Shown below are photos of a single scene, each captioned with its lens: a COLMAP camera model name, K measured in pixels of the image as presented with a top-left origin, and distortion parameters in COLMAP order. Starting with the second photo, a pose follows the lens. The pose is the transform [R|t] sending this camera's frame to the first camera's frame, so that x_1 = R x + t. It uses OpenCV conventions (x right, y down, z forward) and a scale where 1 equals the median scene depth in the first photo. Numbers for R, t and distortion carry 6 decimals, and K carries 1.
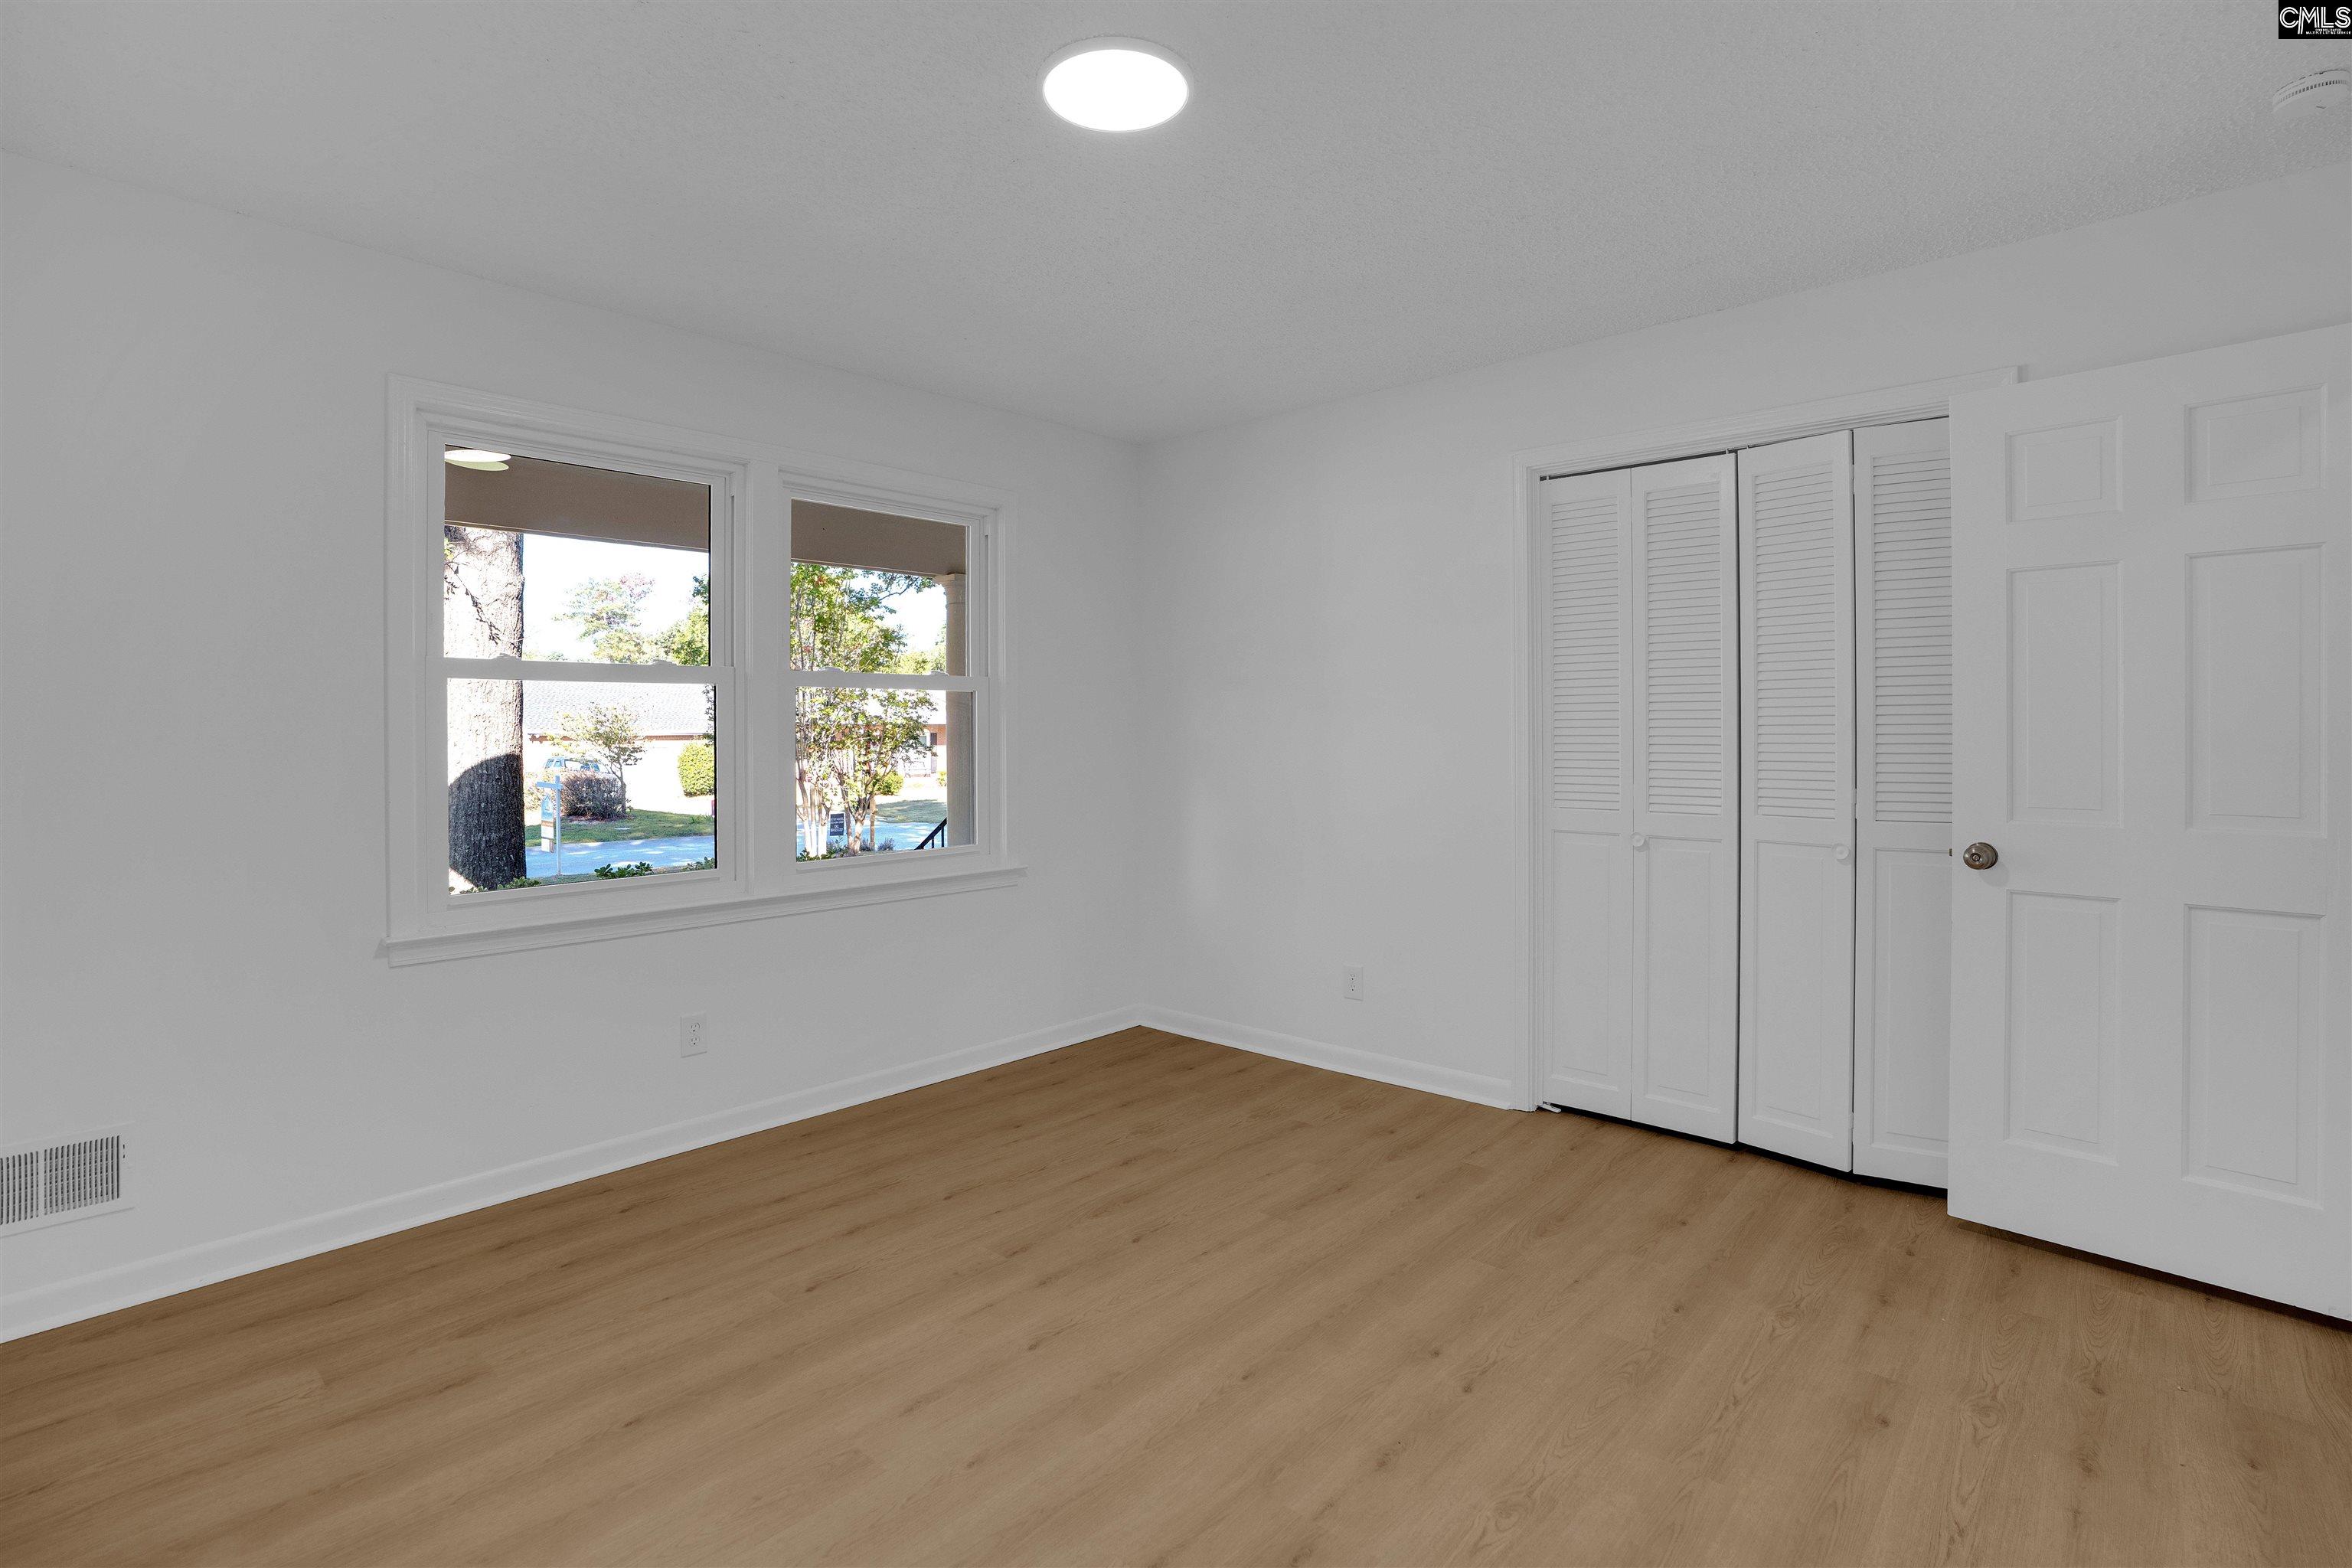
lens RADIAL K [[1101.1, 0, 1193.8], [0, 1101.1, 781.6], [0, 0, 1]] dist [-0.054109, 0.020789]
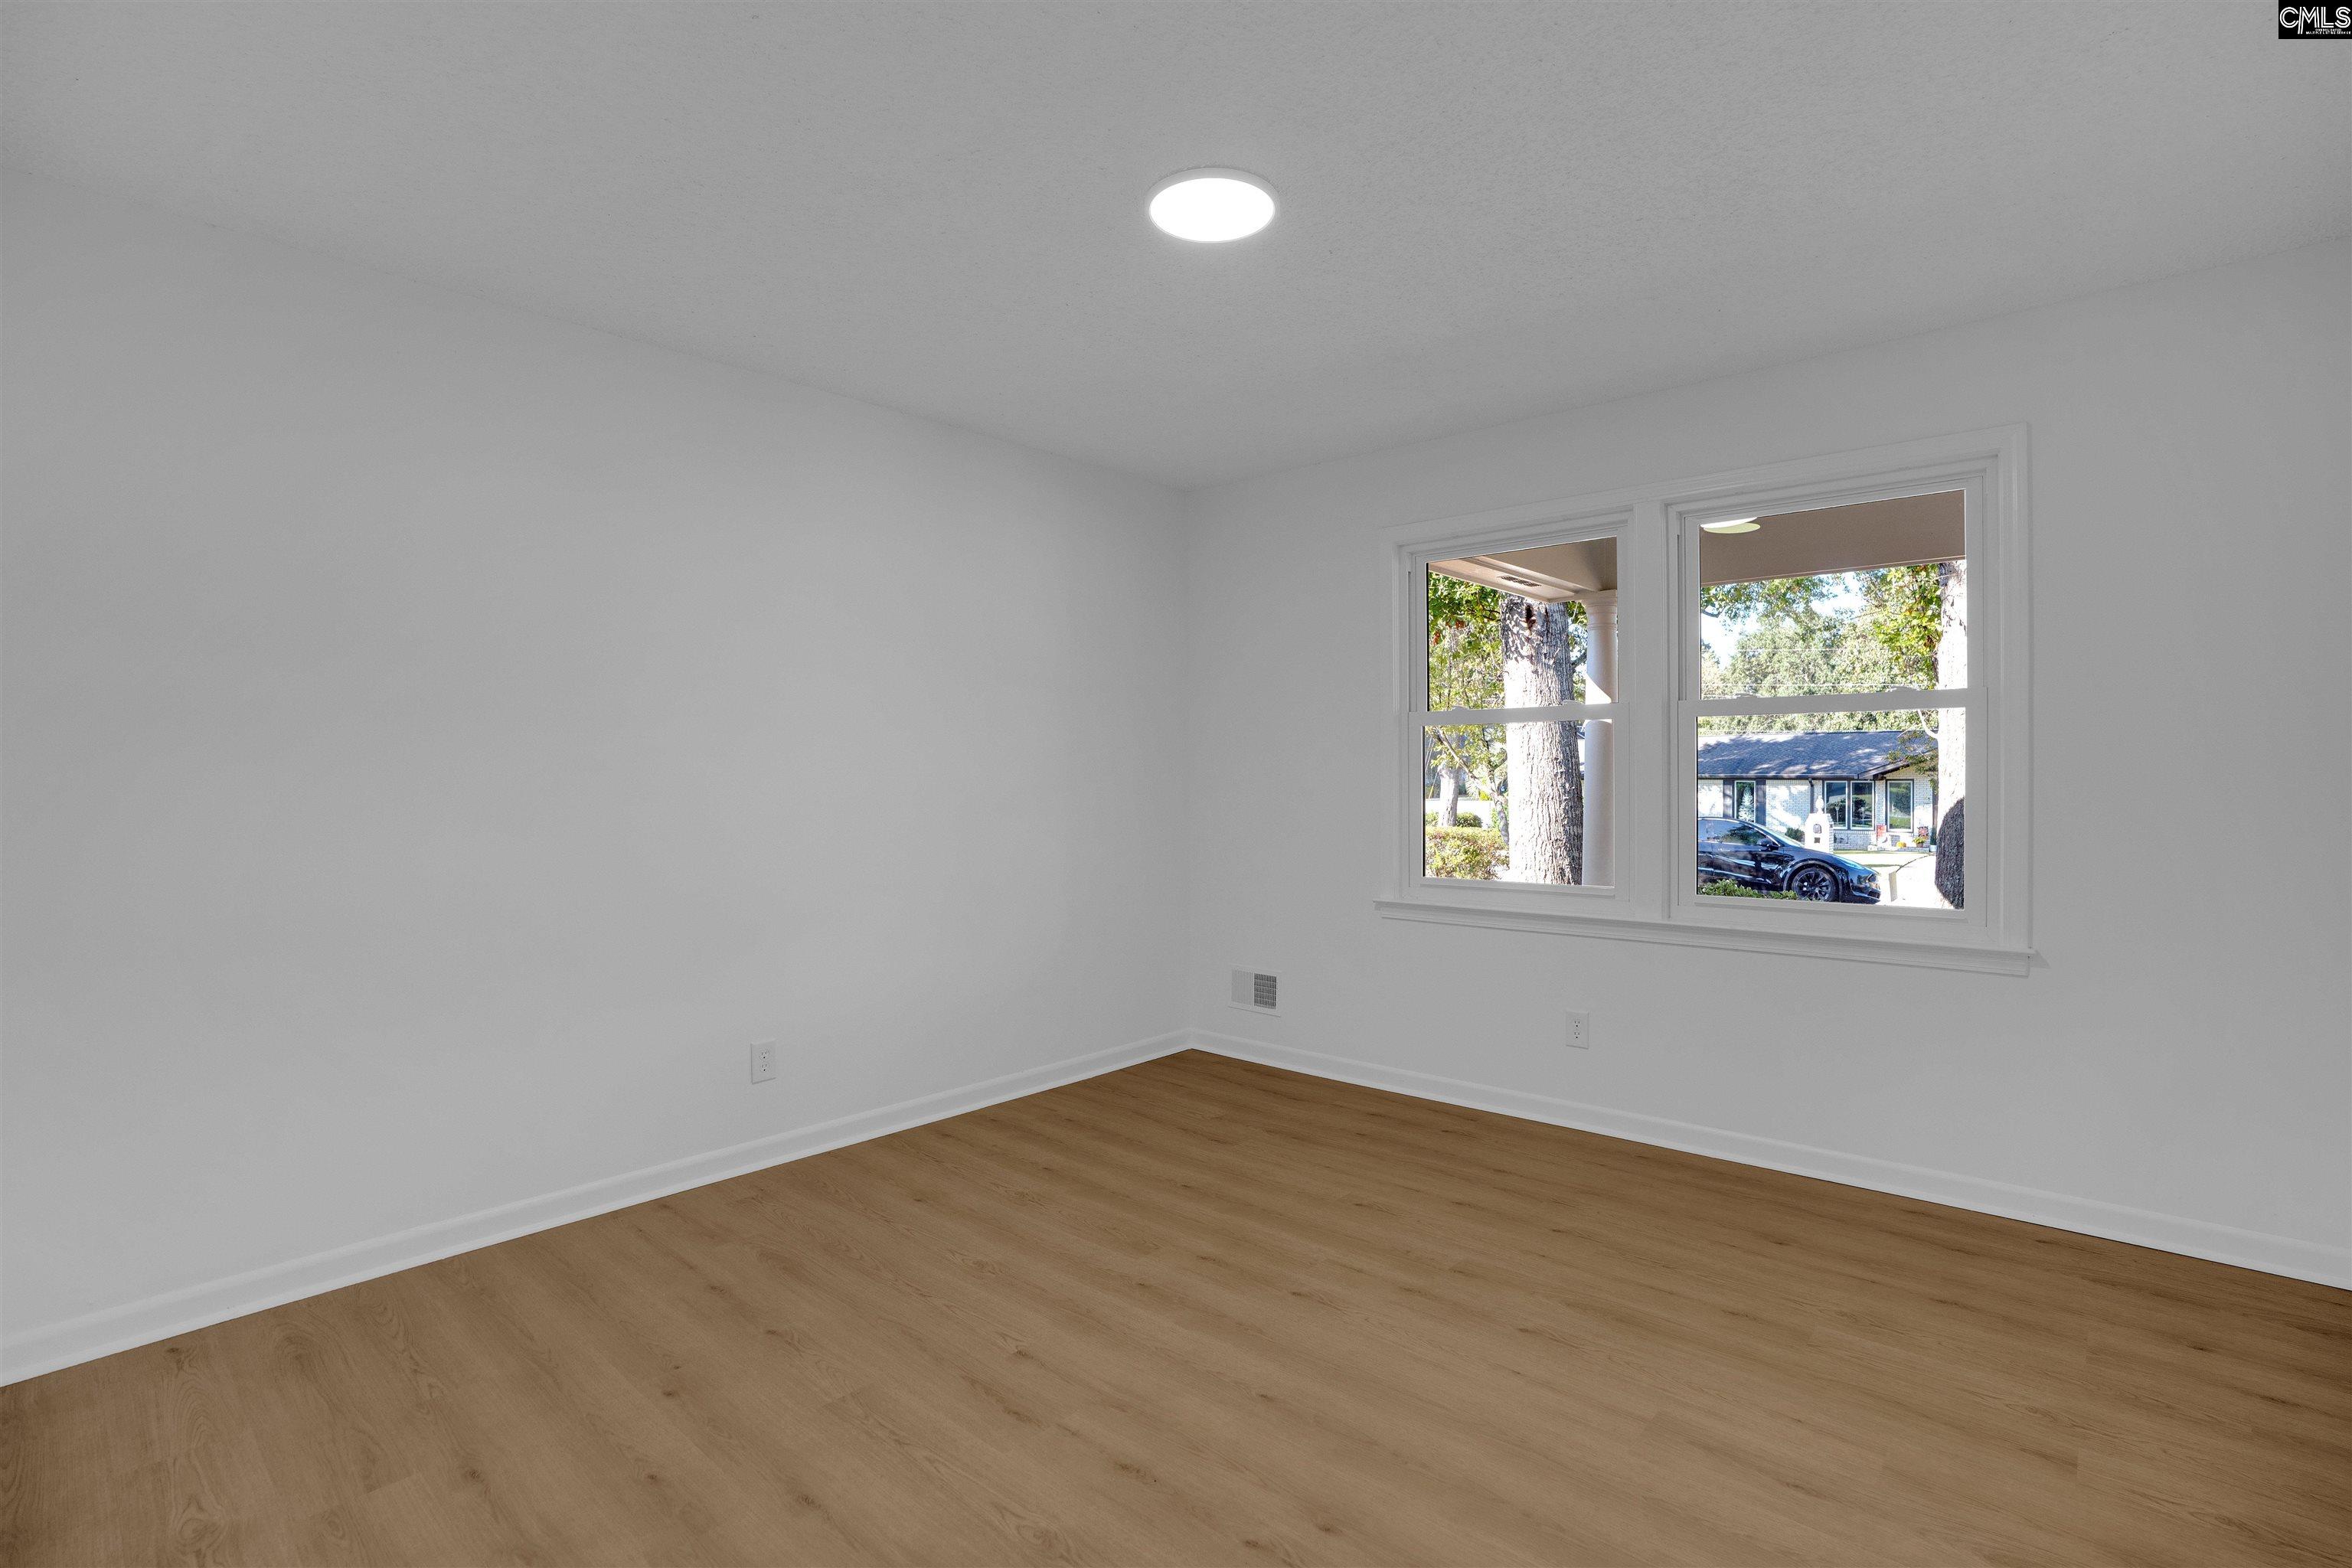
lens RADIAL K [[1101.1, 0, 1193.8], [0, 1101.1, 781.6], [0, 0, 1]] dist [-0.054109, 0.020789]
pose [[0.001304, 0.006841, -0.999976, 0.783821], [-0.036816, 0.999299, 0.006789, -0.021221], [0.999321, 0.036807, 0.001555, 0.677553]]
